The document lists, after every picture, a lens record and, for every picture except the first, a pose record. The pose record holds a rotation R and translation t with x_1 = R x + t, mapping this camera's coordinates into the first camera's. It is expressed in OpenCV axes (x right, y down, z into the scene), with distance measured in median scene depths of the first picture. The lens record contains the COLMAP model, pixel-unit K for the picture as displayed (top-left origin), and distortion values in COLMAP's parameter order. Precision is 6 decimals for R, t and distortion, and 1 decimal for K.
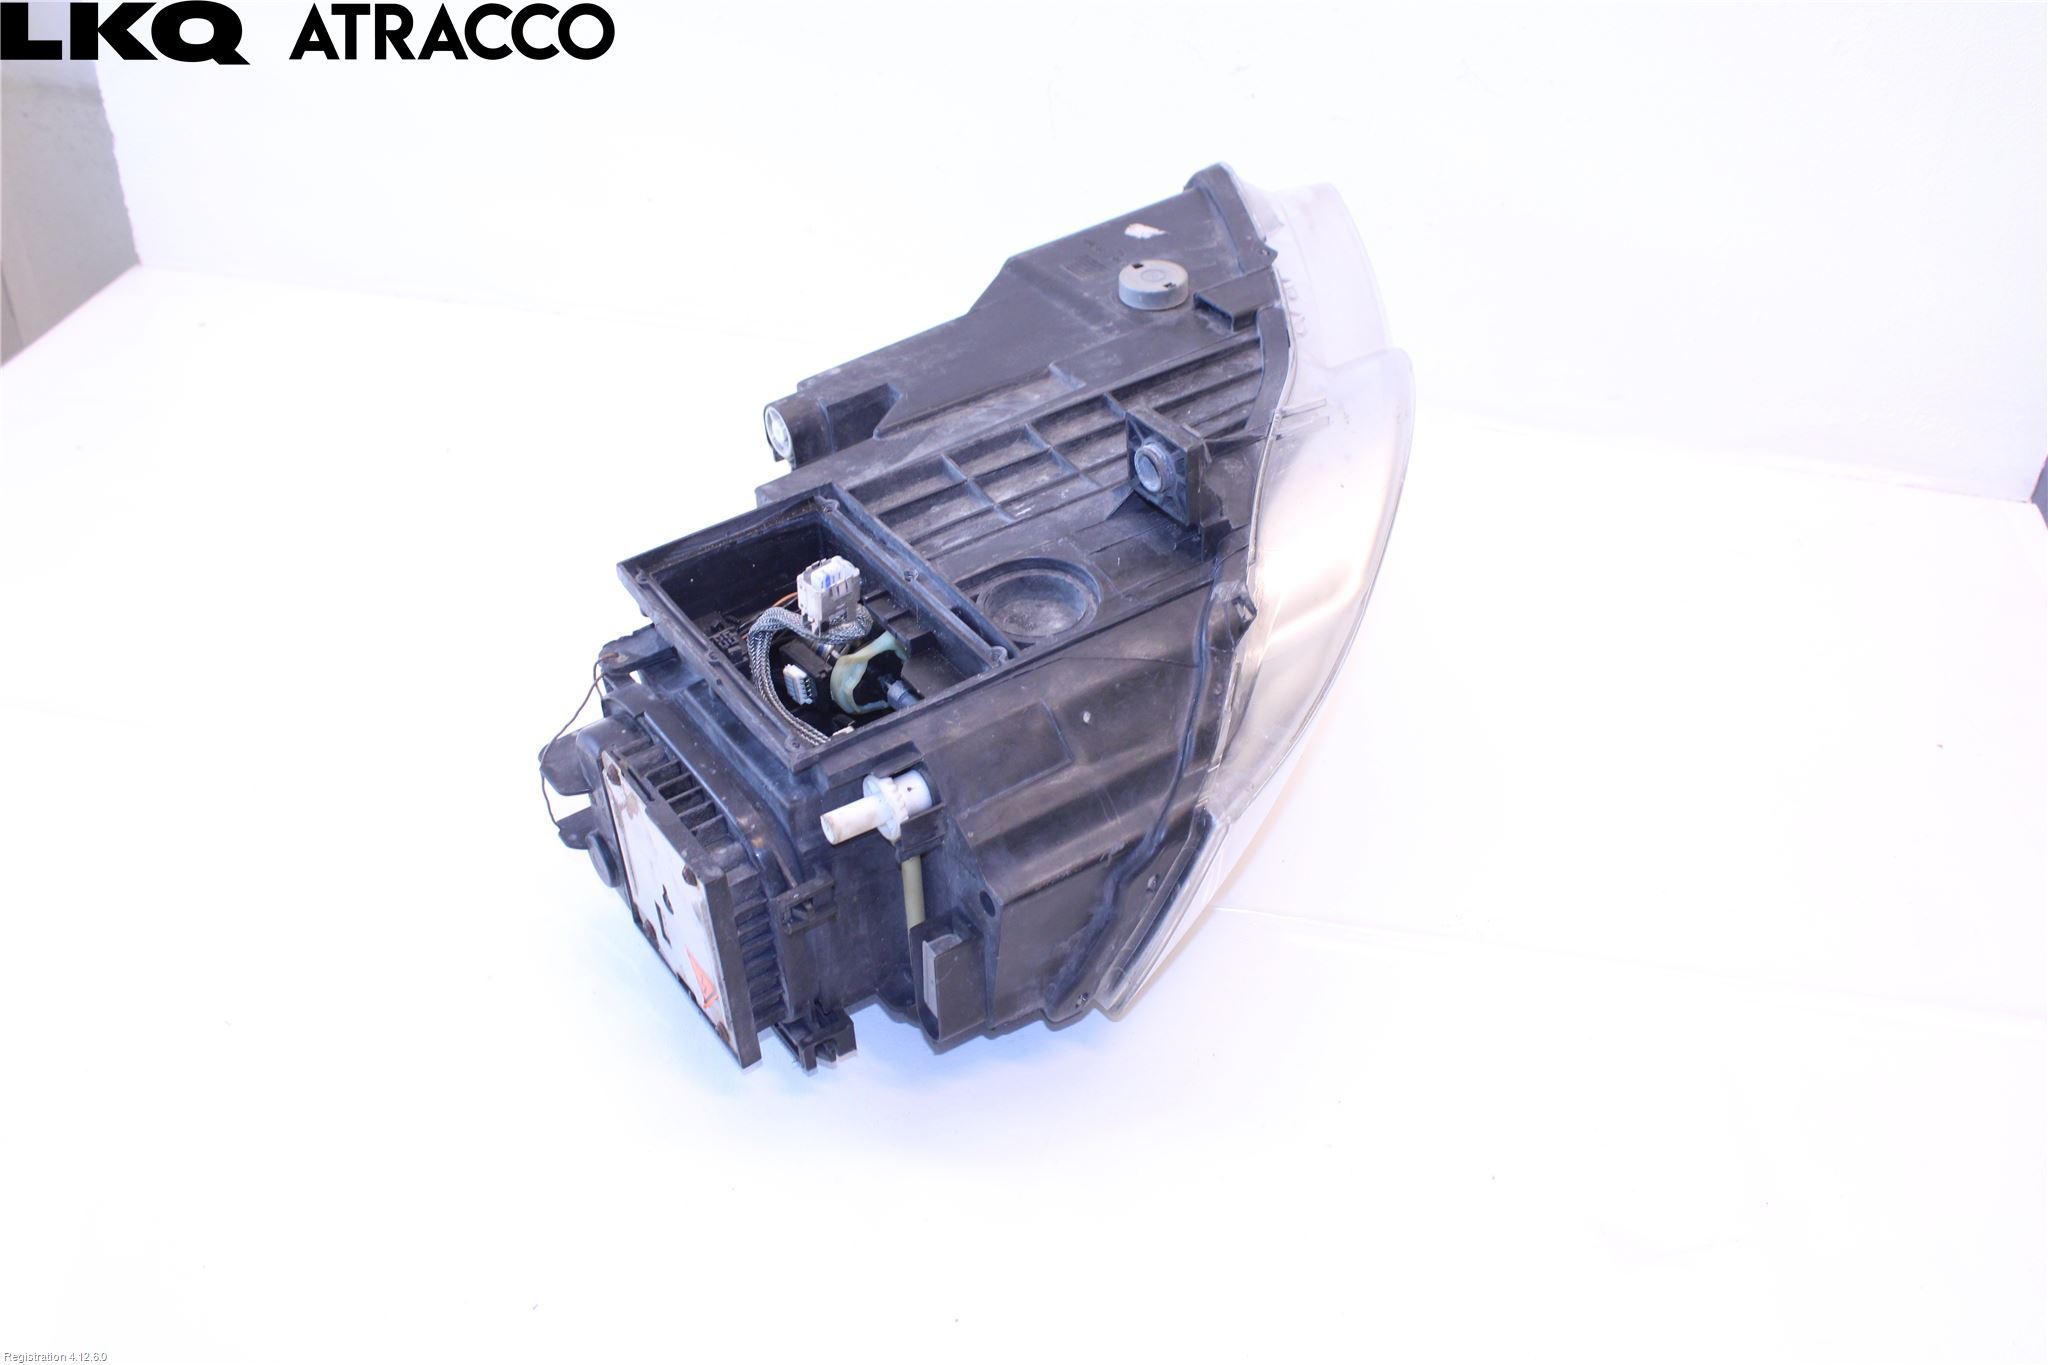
lens RADIAL K [[2028.8, 0, 998.2], [0, 2028.8, 681.8], [0, 0, 1]] dist [-0.202795, 0.329152]
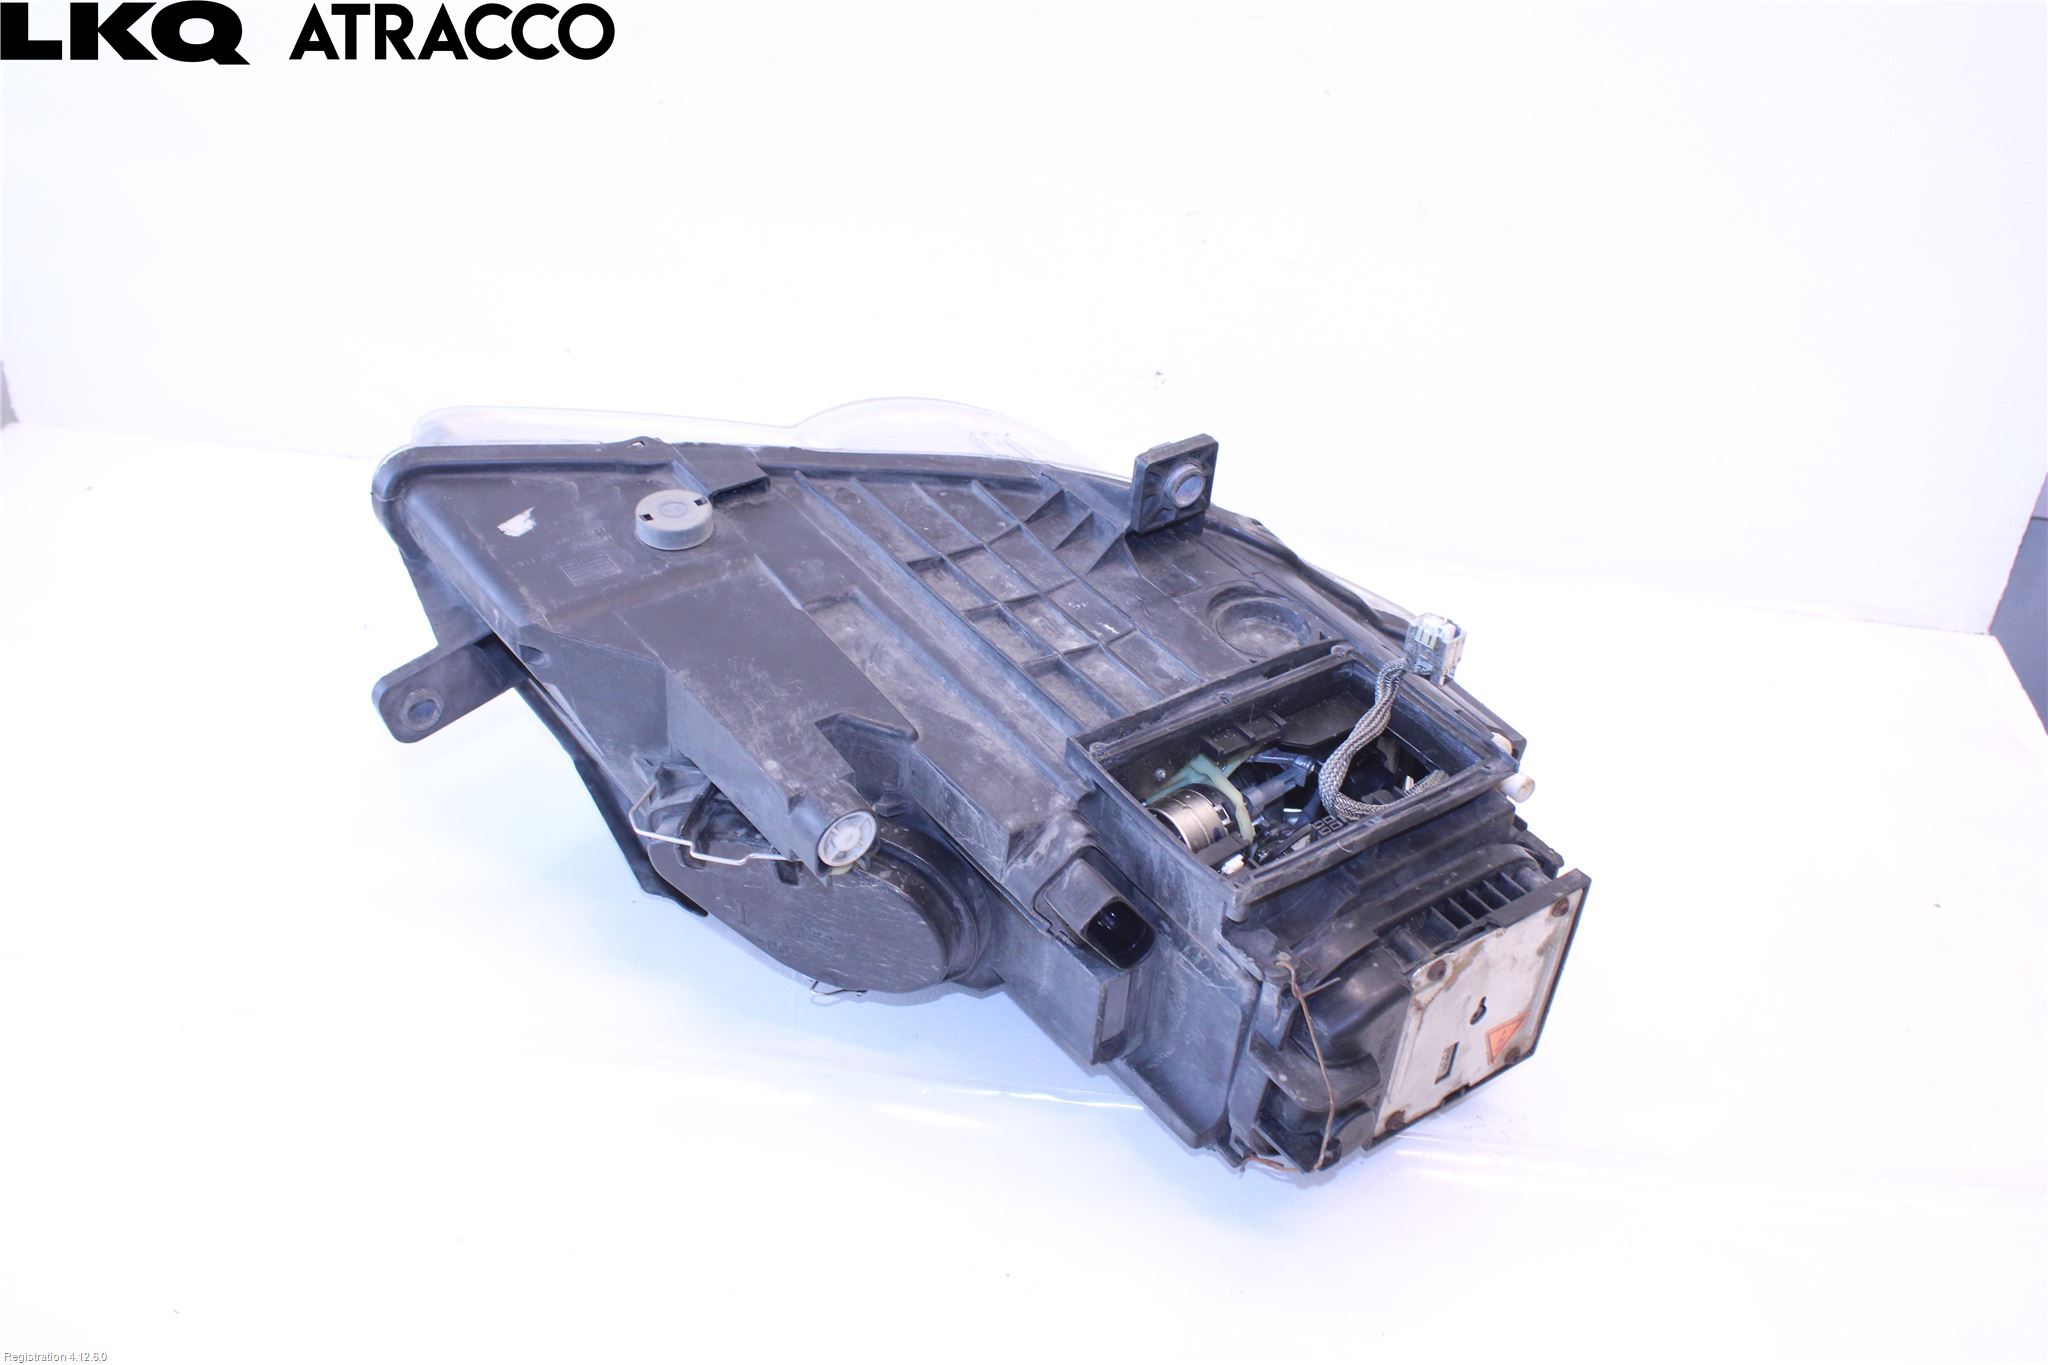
lens RADIAL K [[2028.8, 0, 998.2], [0, 2028.8, 681.8], [0, 0, 1]] dist [-0.202795, 0.329152]
pose [[-0.028061, -0.563937, 0.825341, -0.739491], [0.573314, 0.667288, 0.475434, -0.513248], [-0.818855, 0.486521, 0.304589, 0.666546]]
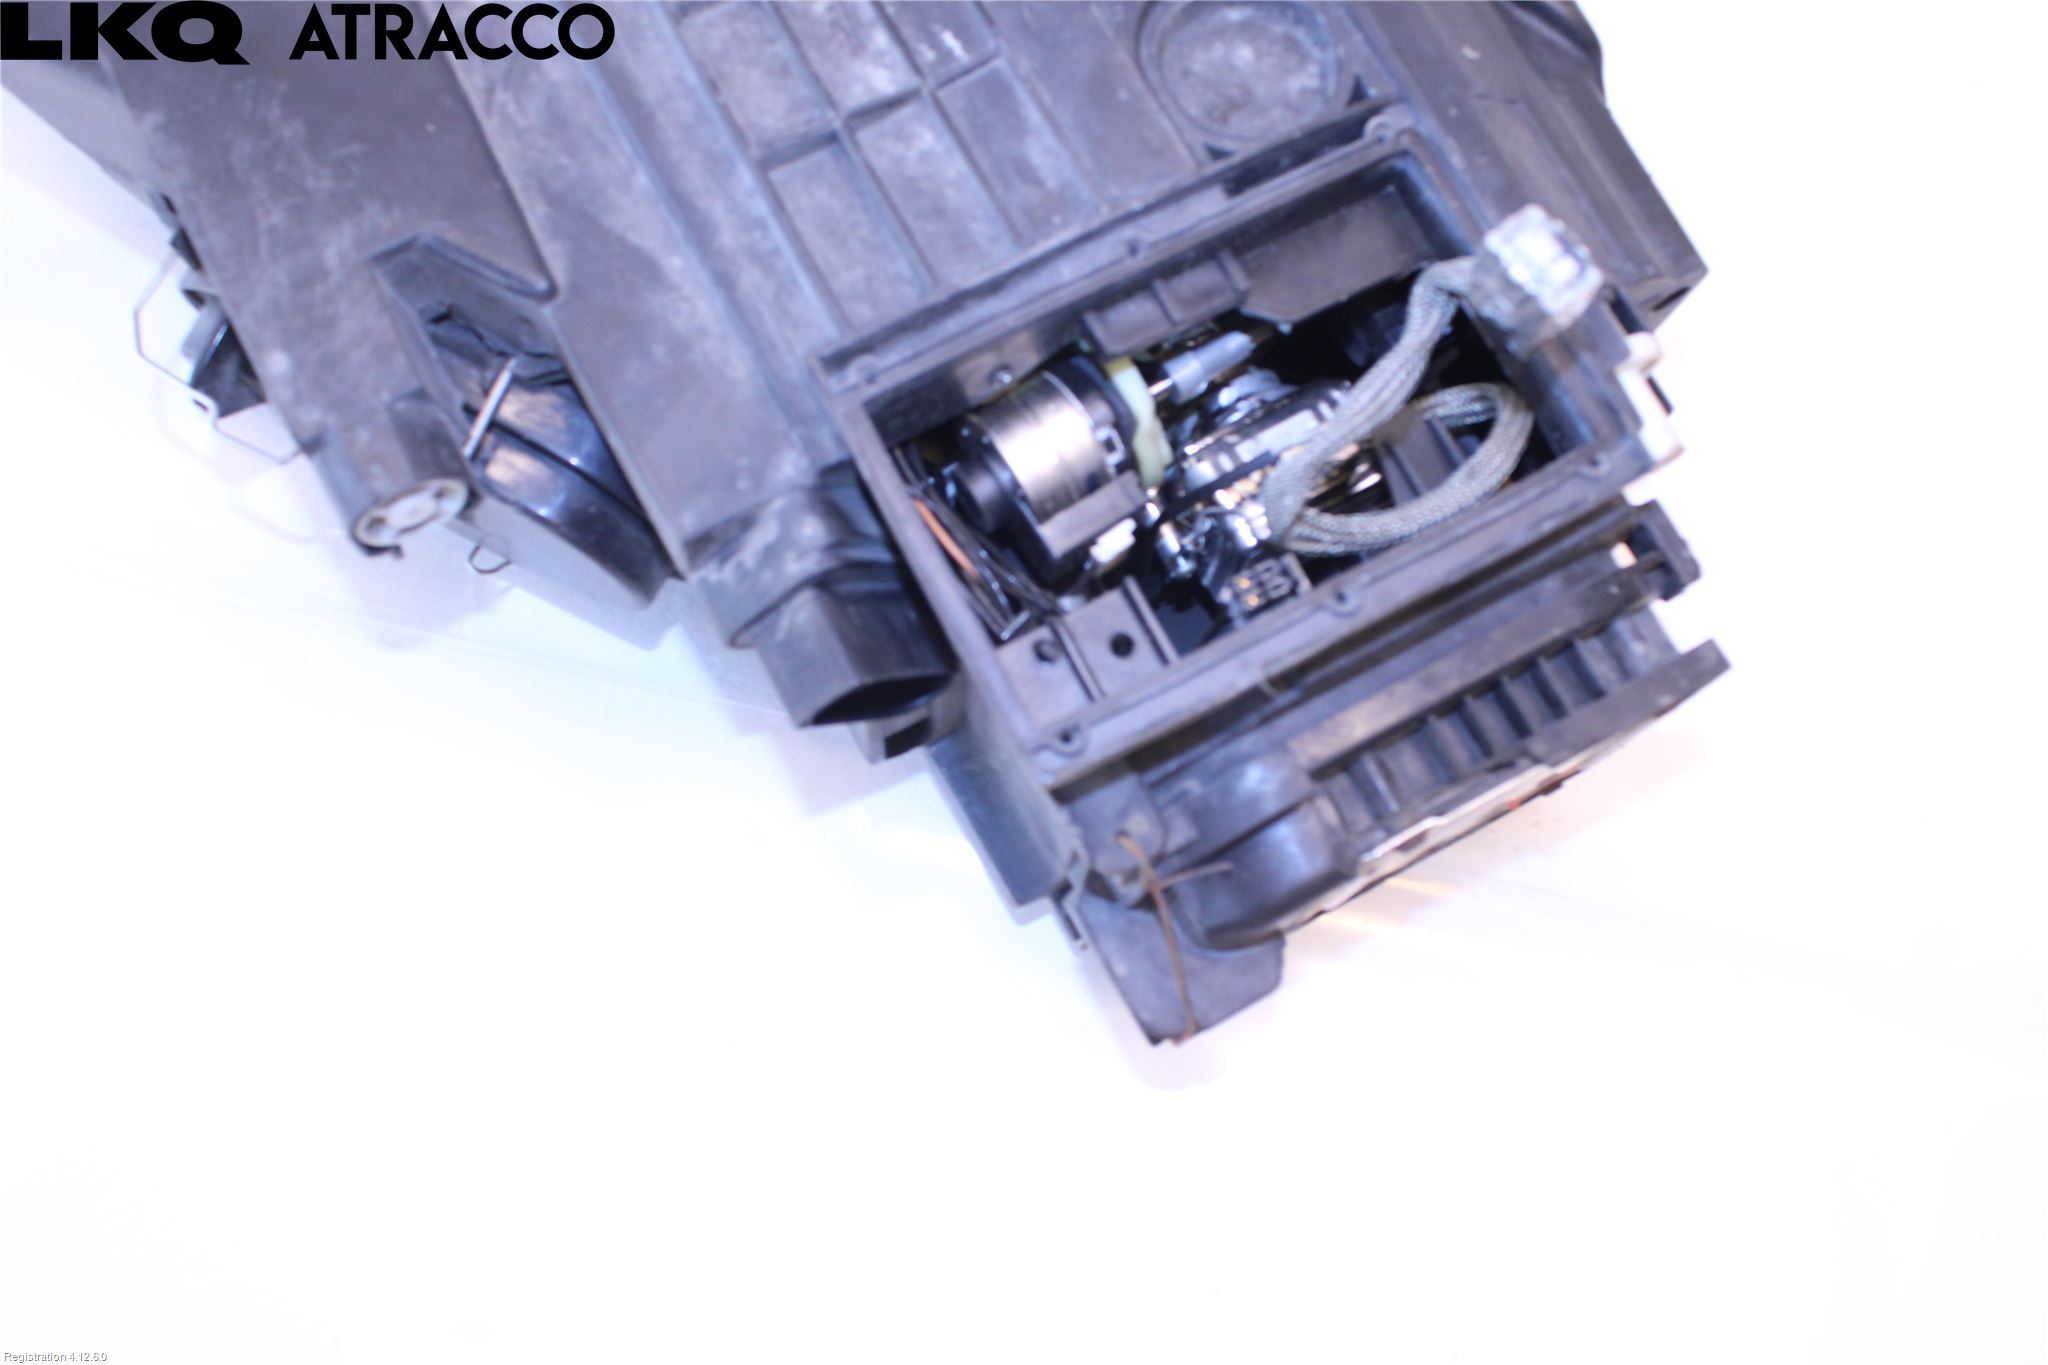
lens RADIAL K [[2028.8, 0, 998.2], [0, 2028.8, 681.8], [0, 0, 1]] dist [-0.202795, 0.329152]
pose [[0.083524, -0.942502, 0.323594, -0.278657], [0.583062, 0.309563, 0.751139, -0.371741], [-0.808123, 0.125938, 0.575393, 0.630568]]
